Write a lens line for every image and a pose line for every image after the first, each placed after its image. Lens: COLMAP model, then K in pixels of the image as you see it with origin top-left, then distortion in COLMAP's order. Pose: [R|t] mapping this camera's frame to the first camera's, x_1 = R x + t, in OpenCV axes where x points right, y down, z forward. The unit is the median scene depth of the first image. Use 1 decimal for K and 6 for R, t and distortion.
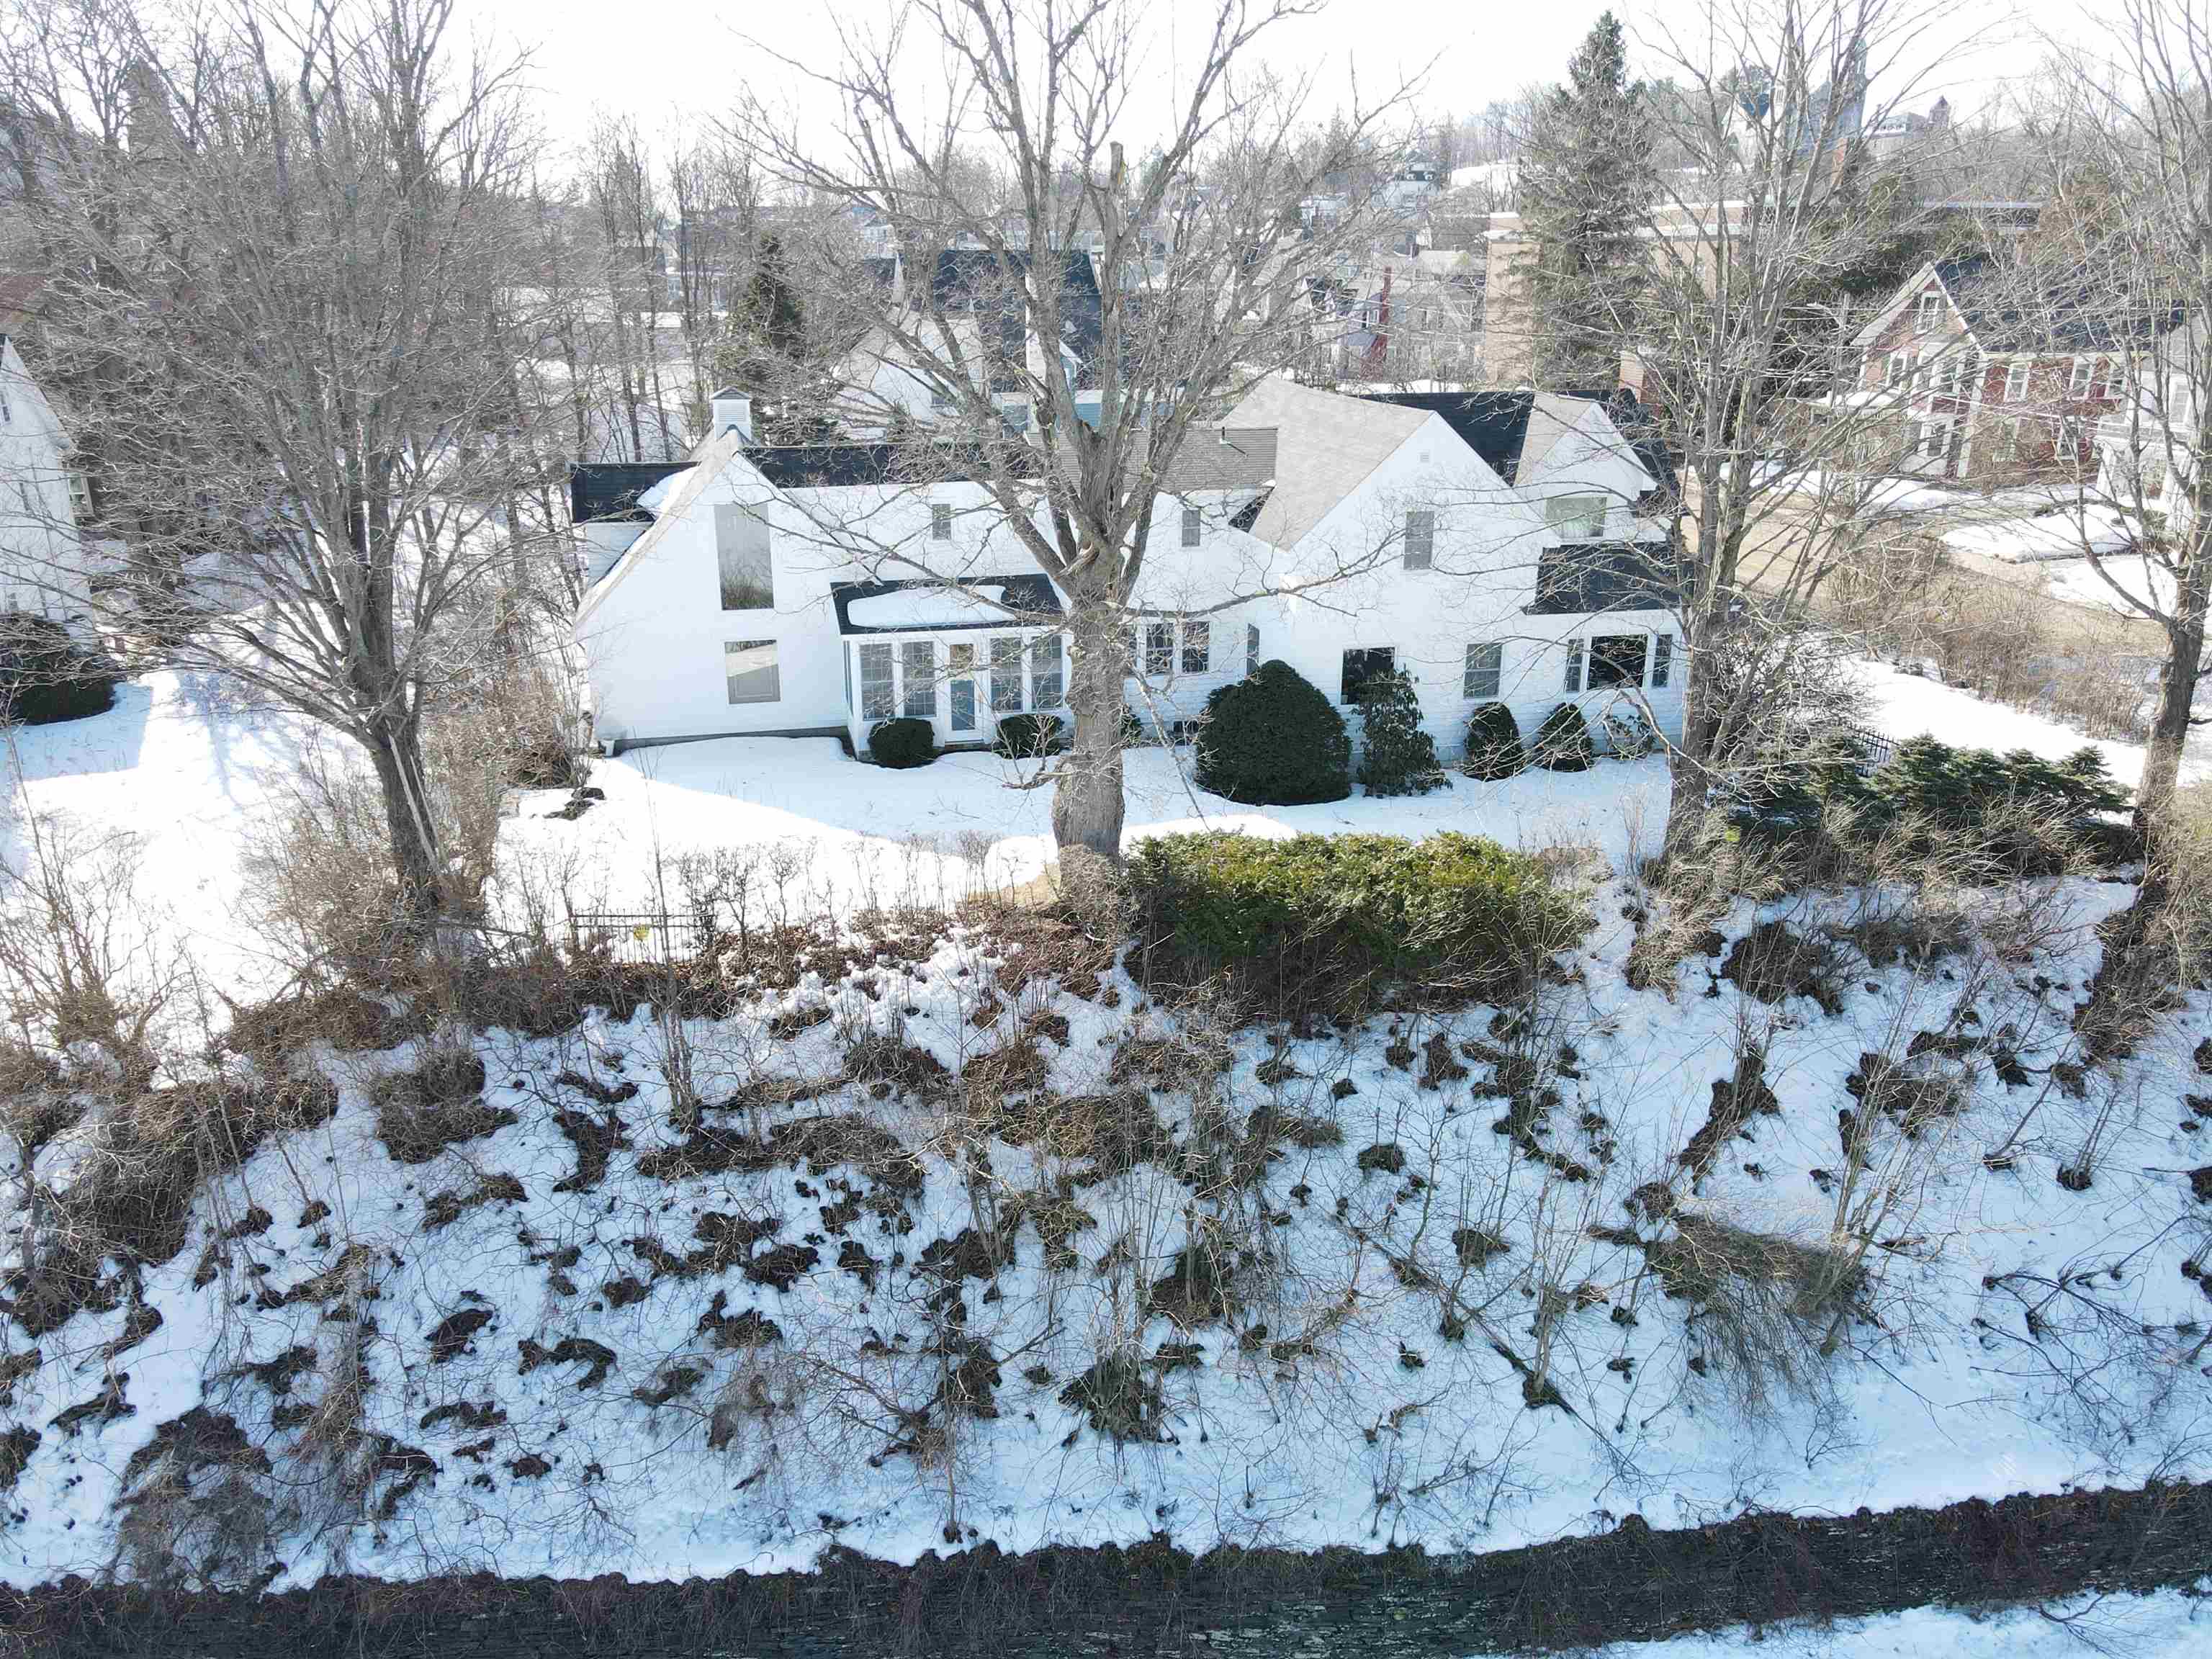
lens RADIAL K [[1541.7, 0, 1091.4], [0, 1541.7, 829.2], [0, 0, 1]] dist [0.010324, 0.001123]
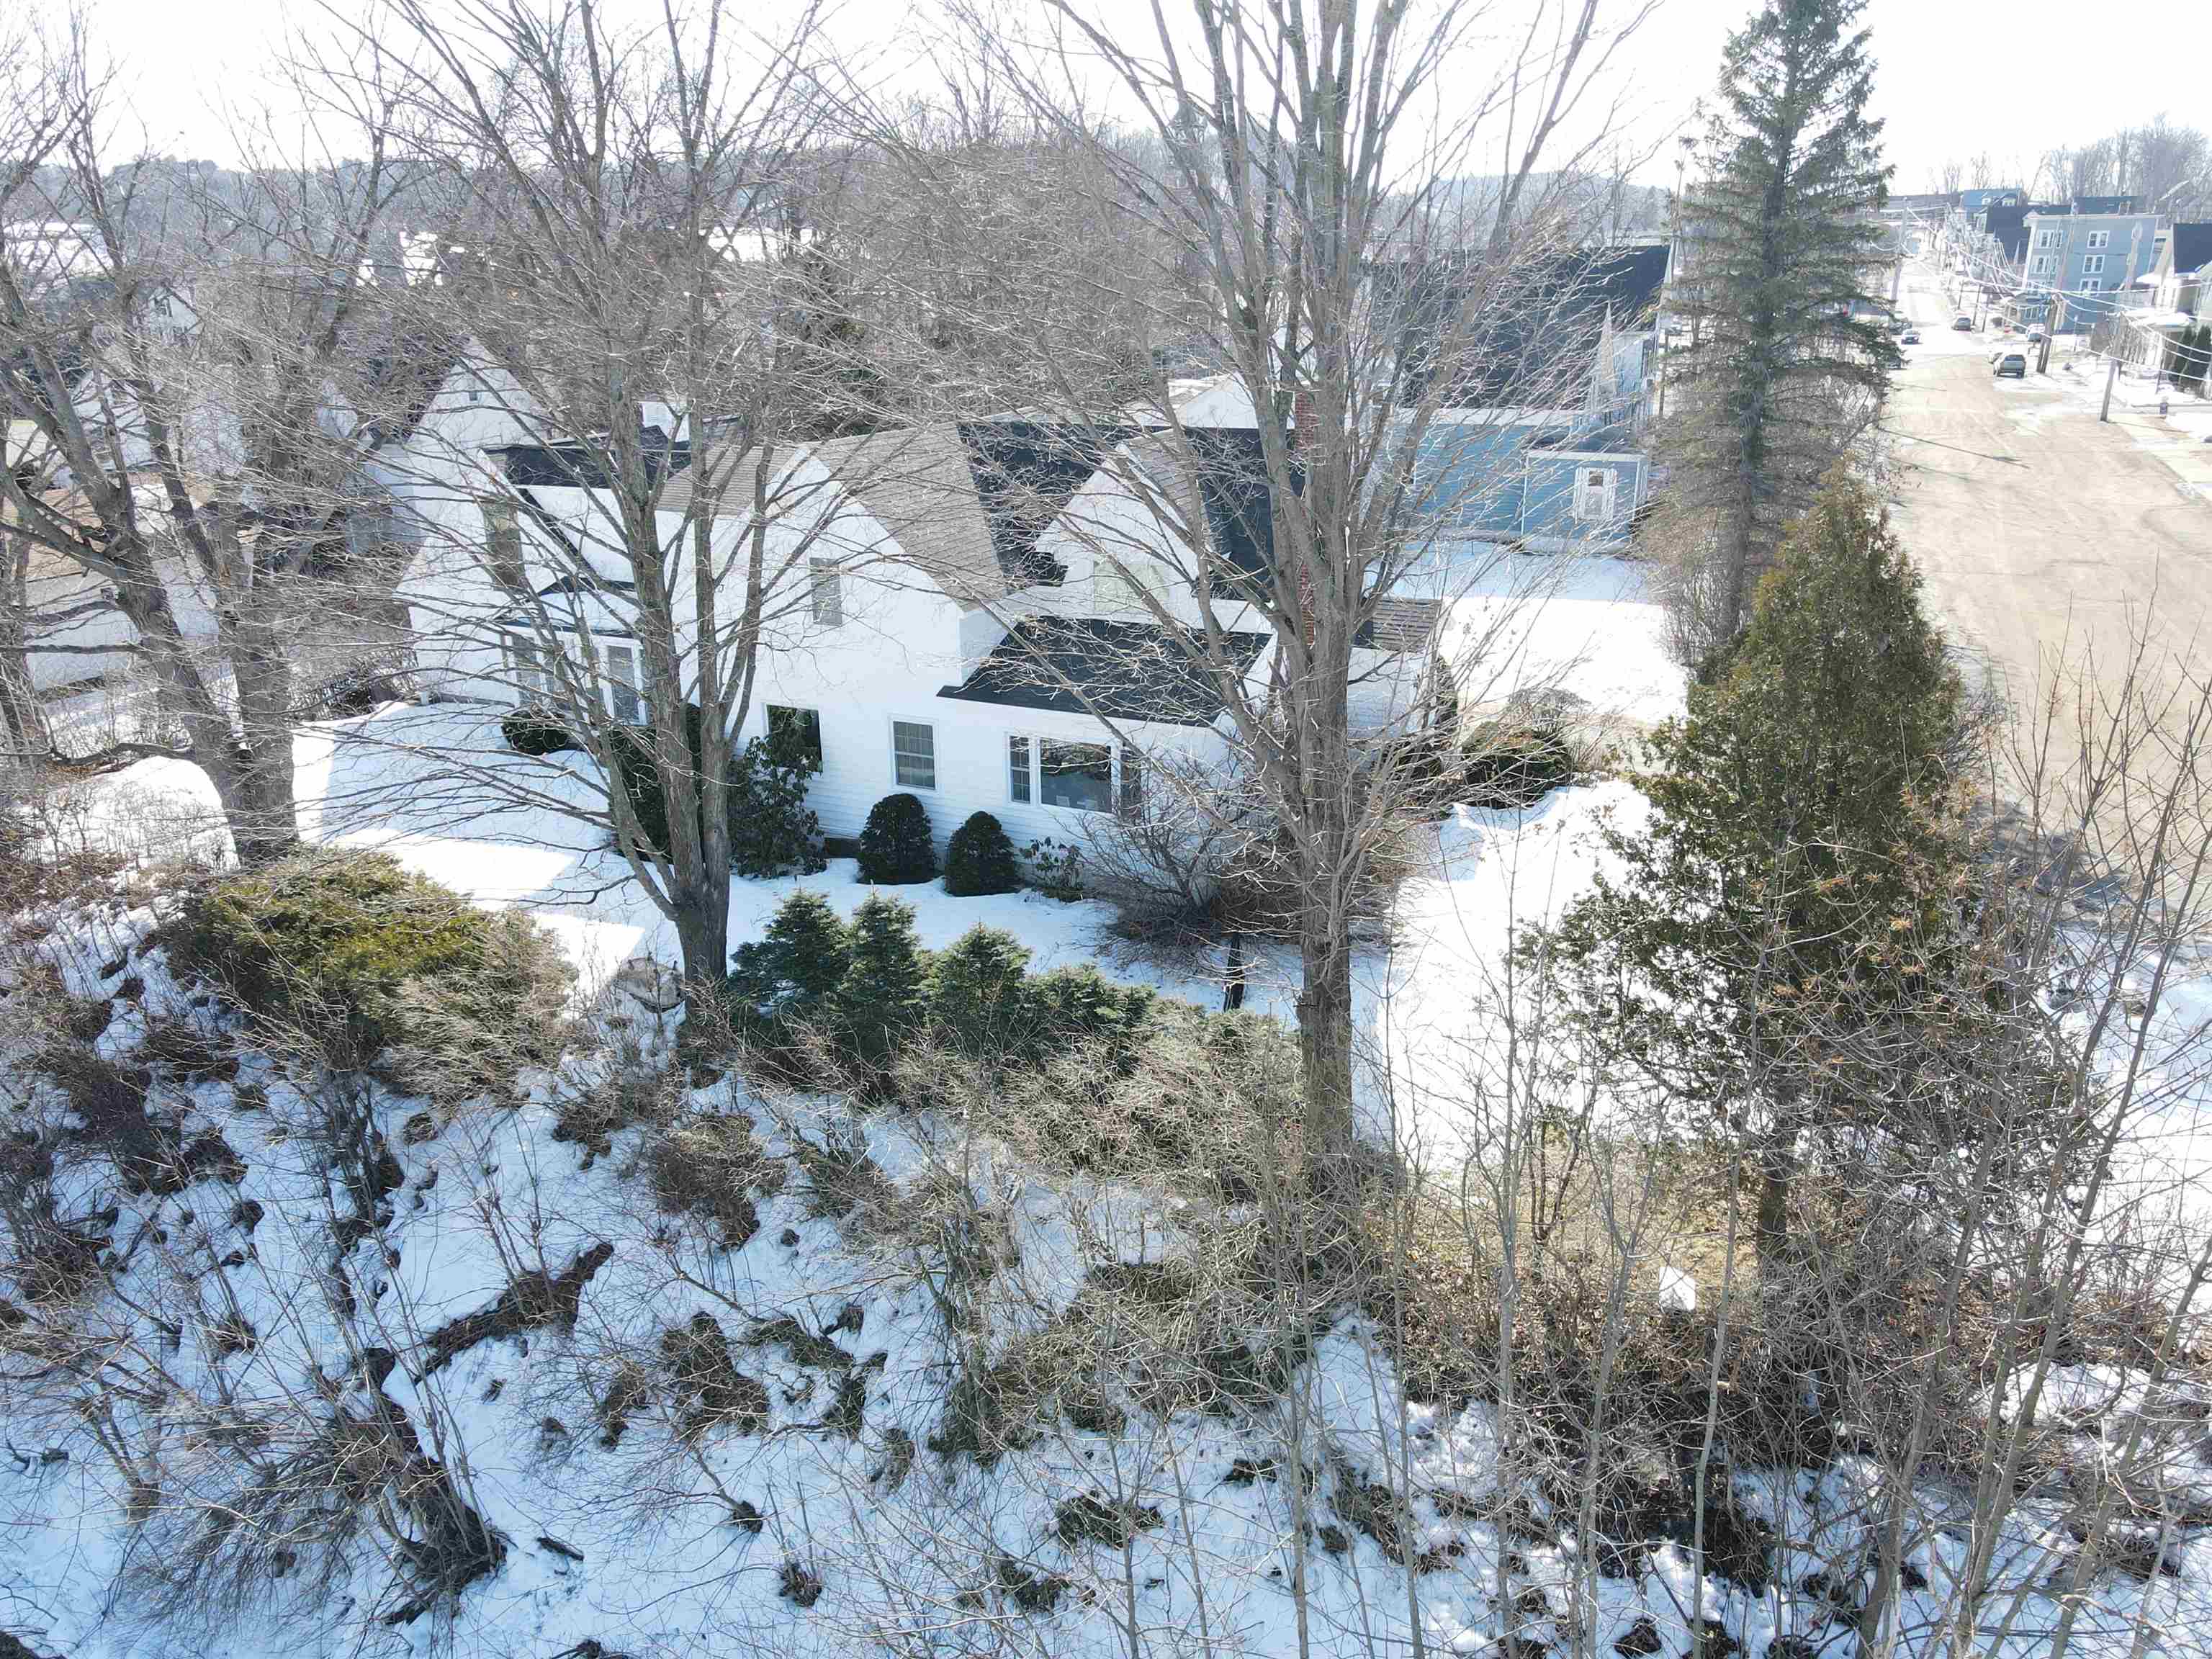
lens RADIAL K [[1541.7, 0, 1091.4], [0, 1541.7, 829.2], [0, 0, 1]] dist [0.010324, 0.001123]
pose [[0.800499, 0.199524, -0.565147, 1.025421], [-0.198733, 0.977976, 0.063779, -0.171723], [0.565425, 0.061259, 0.822521, 0.462133]]
